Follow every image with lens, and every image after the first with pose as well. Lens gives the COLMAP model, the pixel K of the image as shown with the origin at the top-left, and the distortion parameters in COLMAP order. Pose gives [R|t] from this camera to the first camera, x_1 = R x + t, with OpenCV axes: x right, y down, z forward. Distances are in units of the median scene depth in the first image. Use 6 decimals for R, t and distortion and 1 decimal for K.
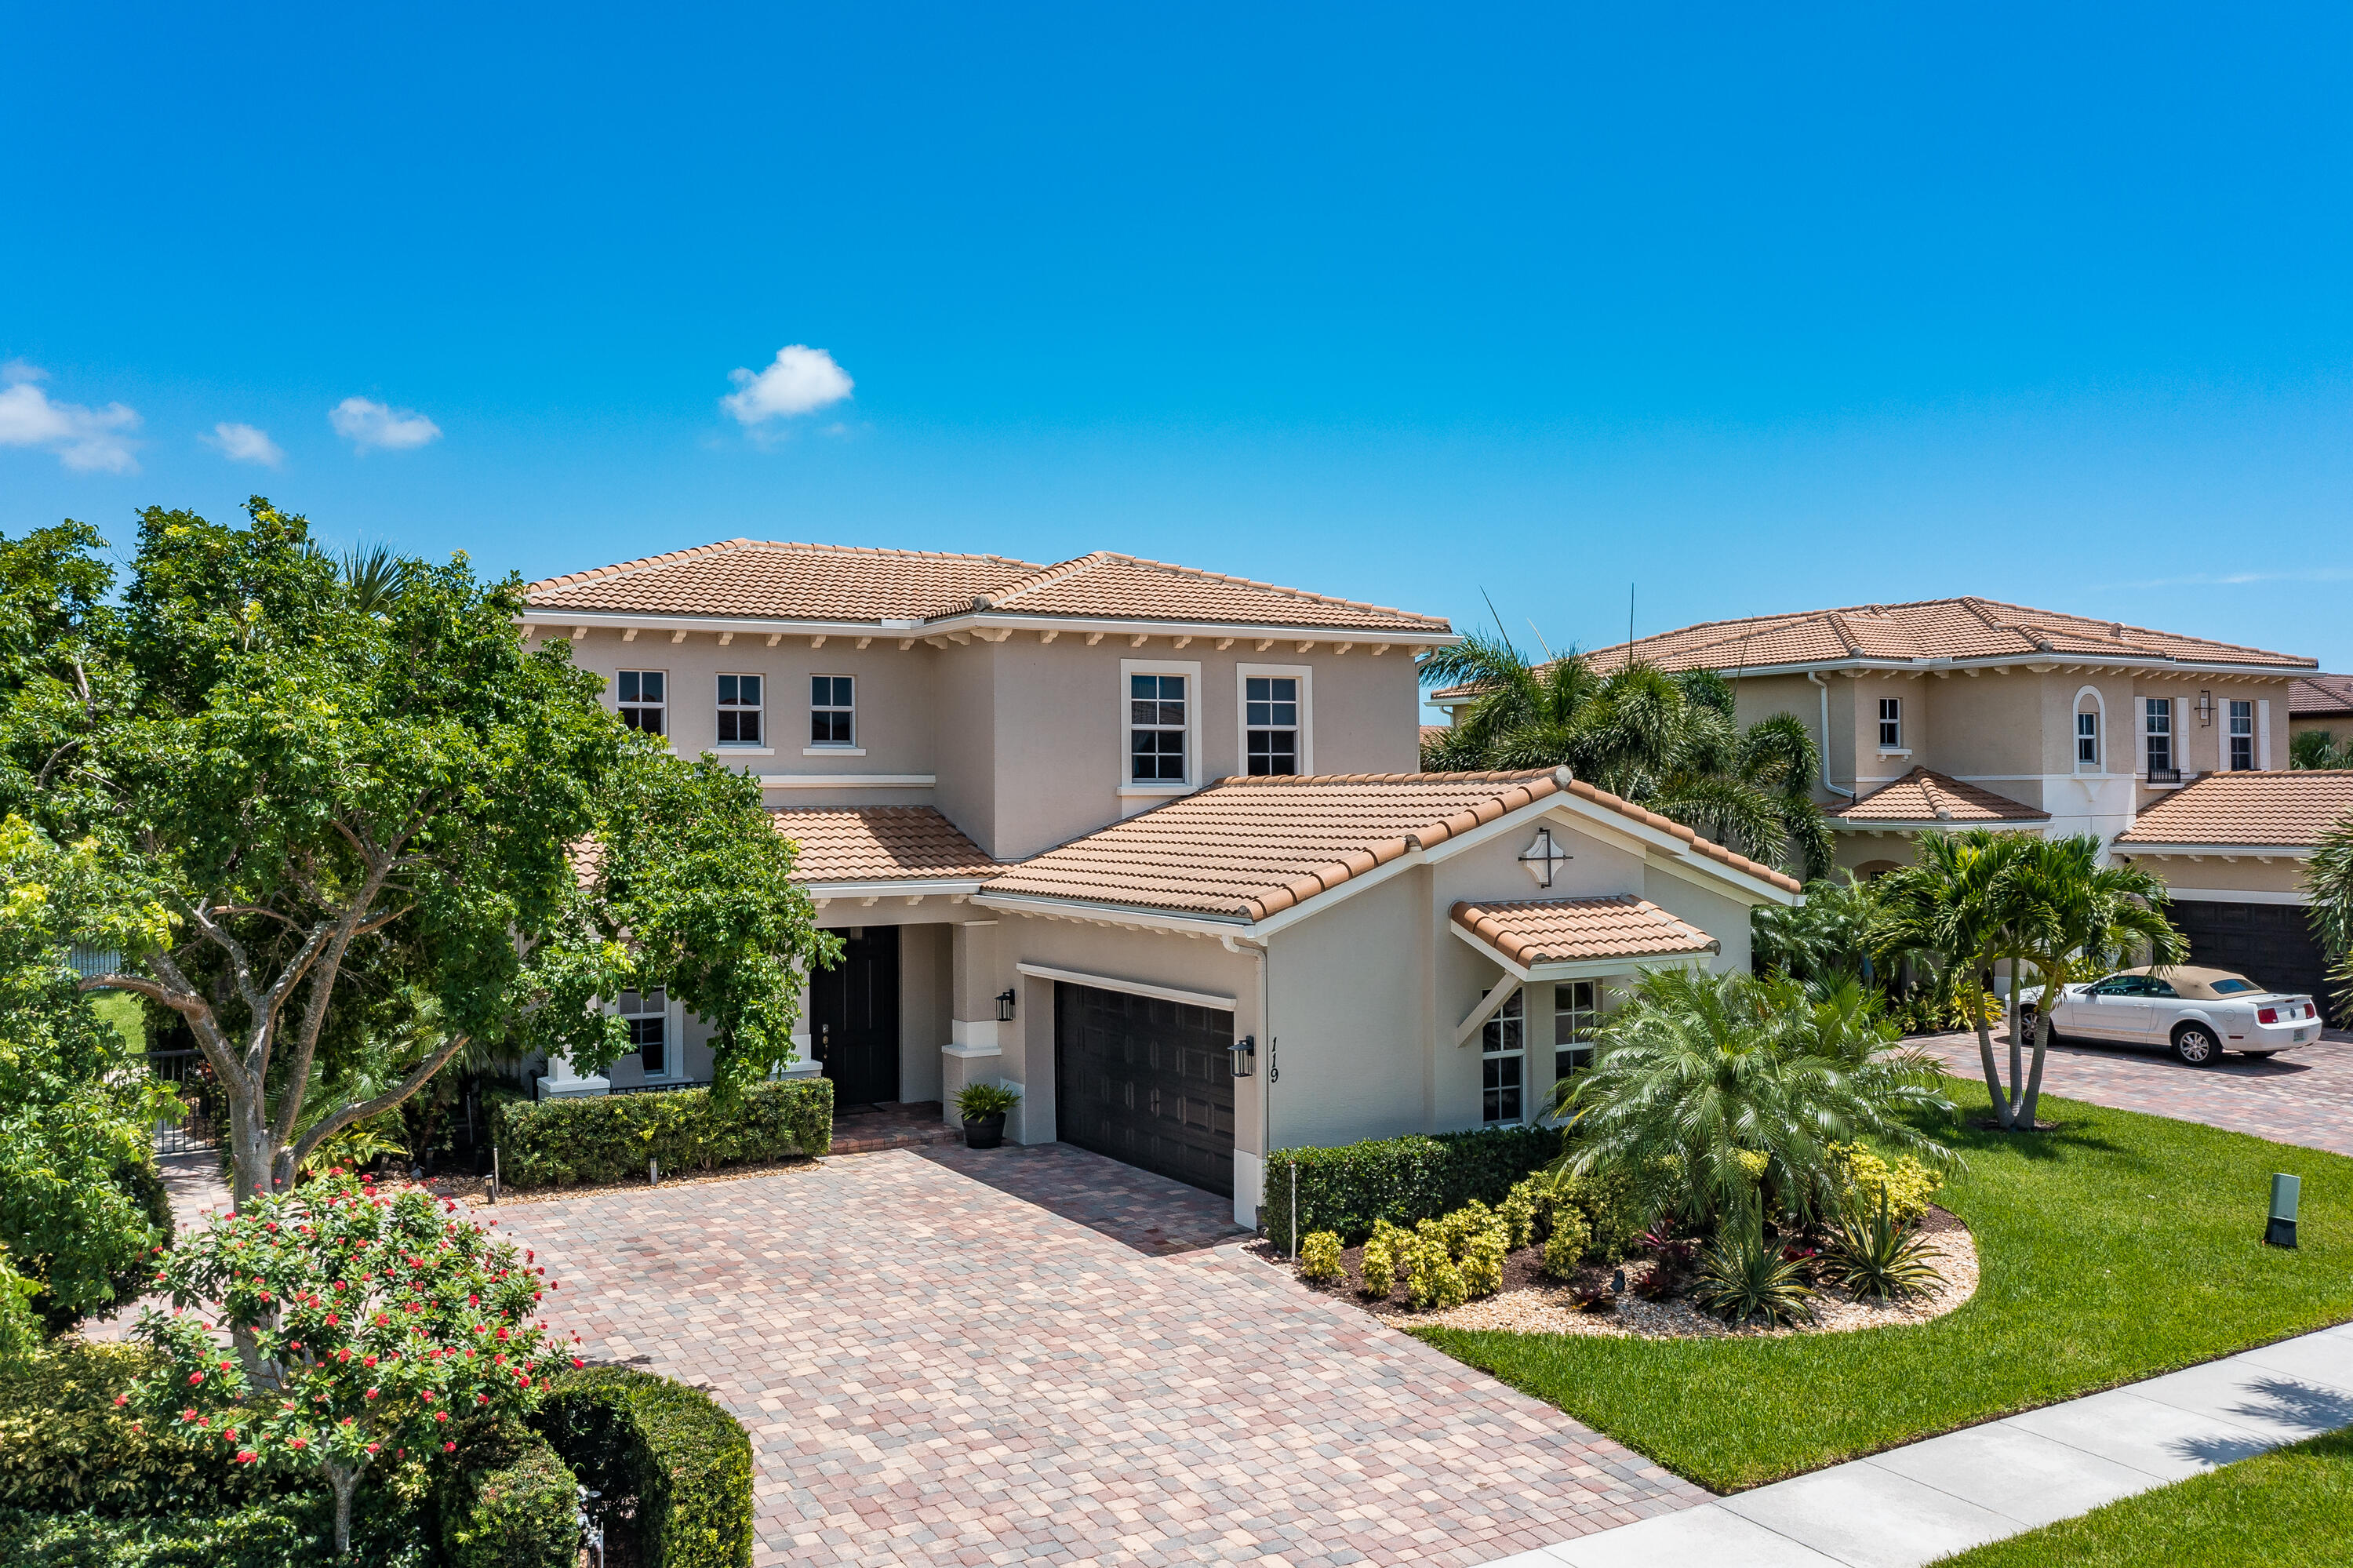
lens RADIAL K [[1862.5, 0, 1177.1], [0, 1862.5, 770.9], [0, 0, 1]] dist [0.001601, 0.003675]
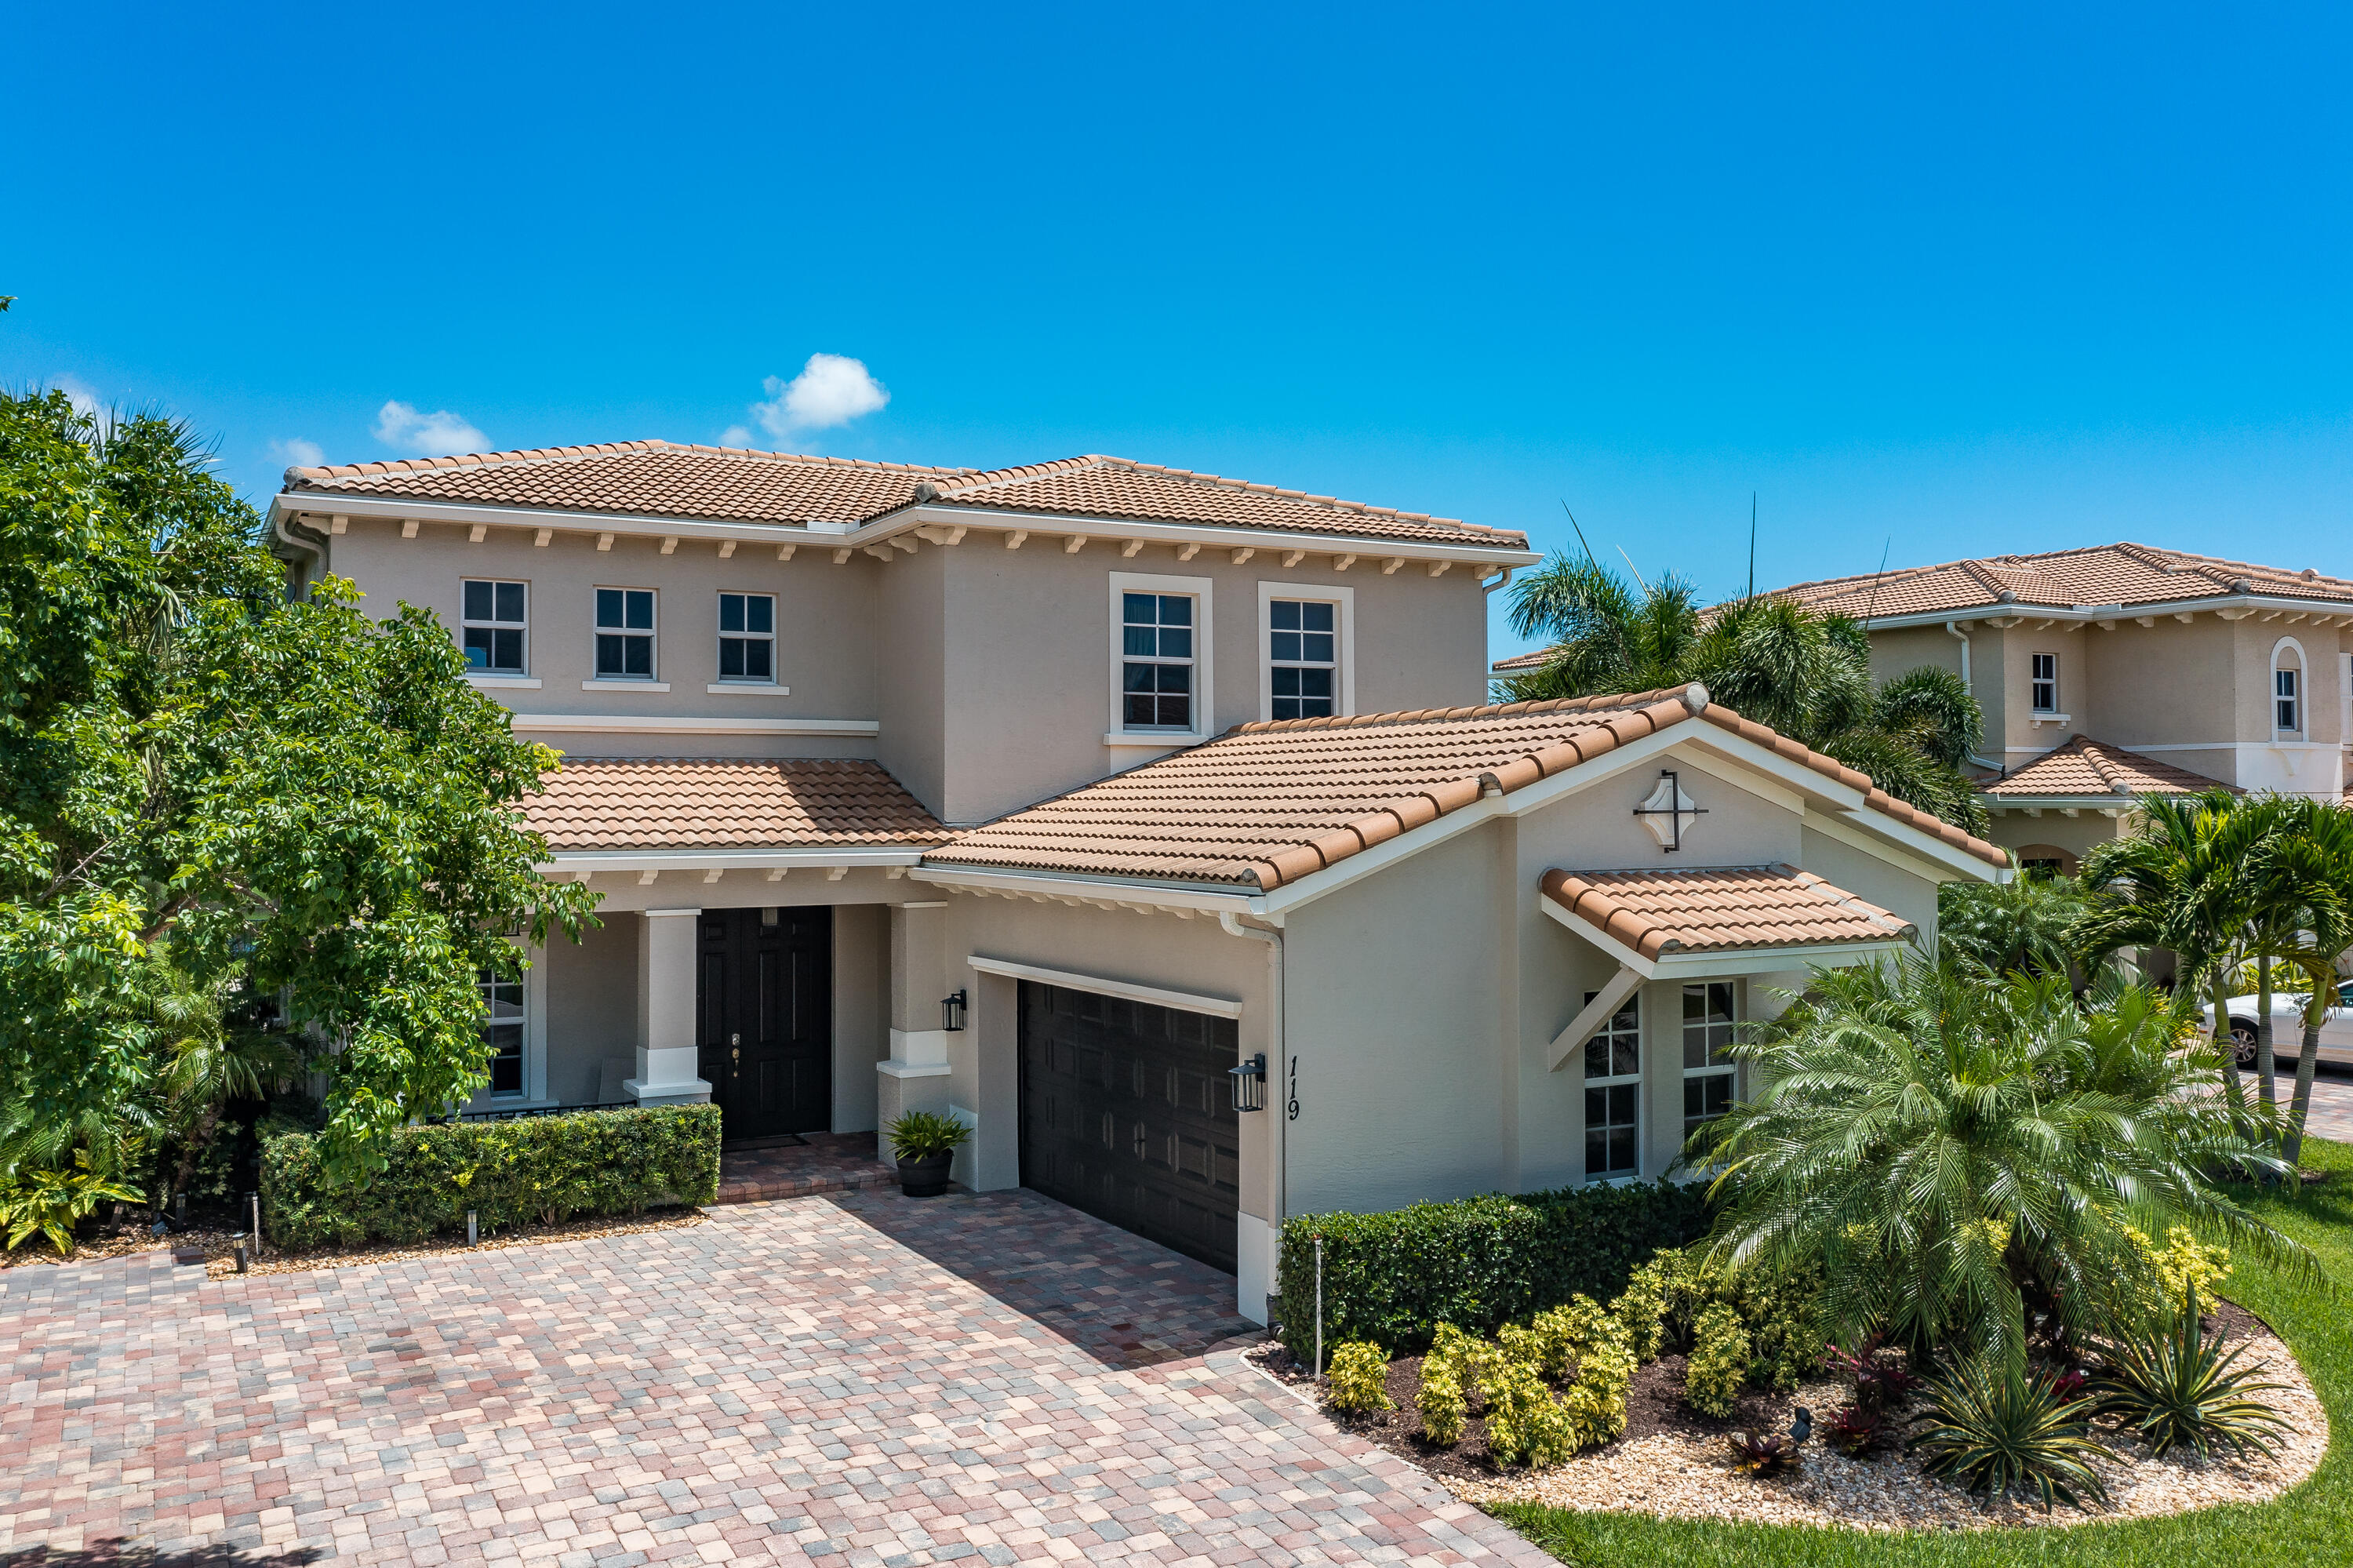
lens RADIAL K [[1859.0, 0, 1178.2], [0, 1859.0, 768.4], [0, 0, 1]] dist [0.001350, -0.001971]
pose [[0.999637, 0.002534, -0.026811, 0.023658], [-0.002733, 0.999969, -0.007384, 0.033979], [0.026792, 0.007454, 0.999613, 0.254415]]
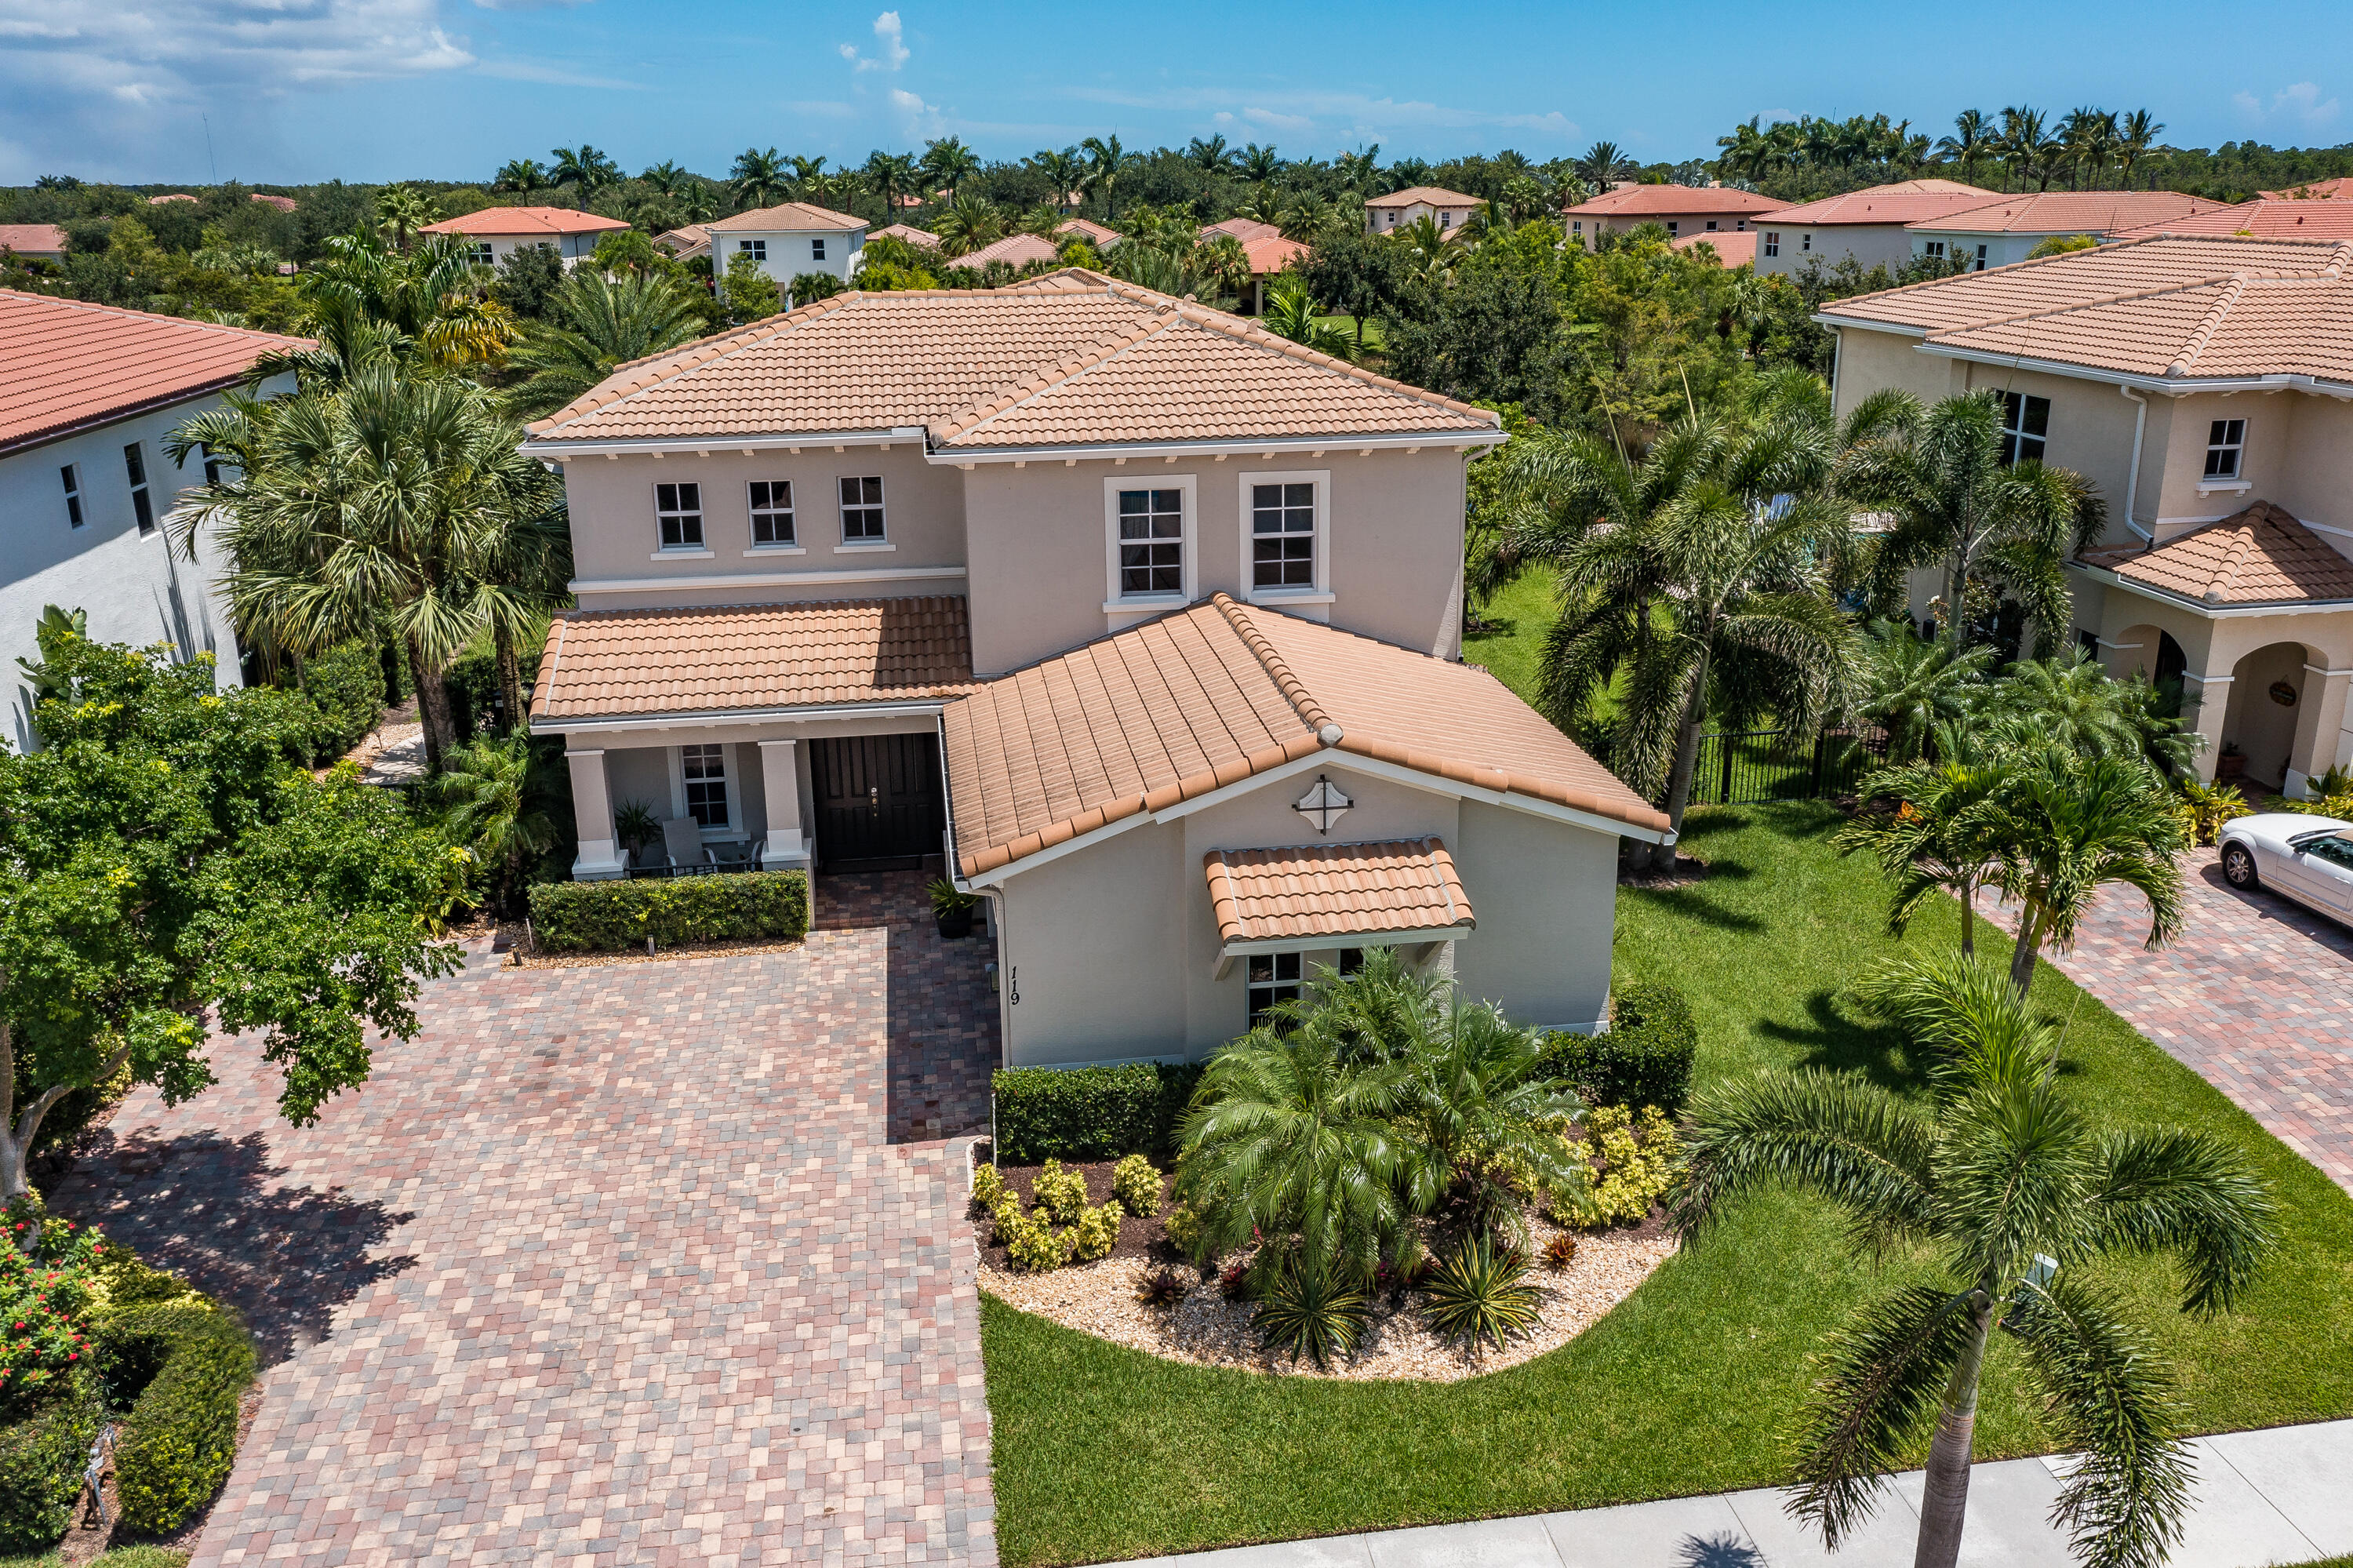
lens RADIAL K [[1862.5, 0, 1177.1], [0, 1862.5, 770.9], [0, 0, 1]] dist [0.001601, 0.003675]
pose [[0.925796, 0.109901, -0.361696, 0.454741], [0.011488, 0.948186, 0.317509, -0.269007], [0.377850, -0.298103, 0.876564, 0.107053]]
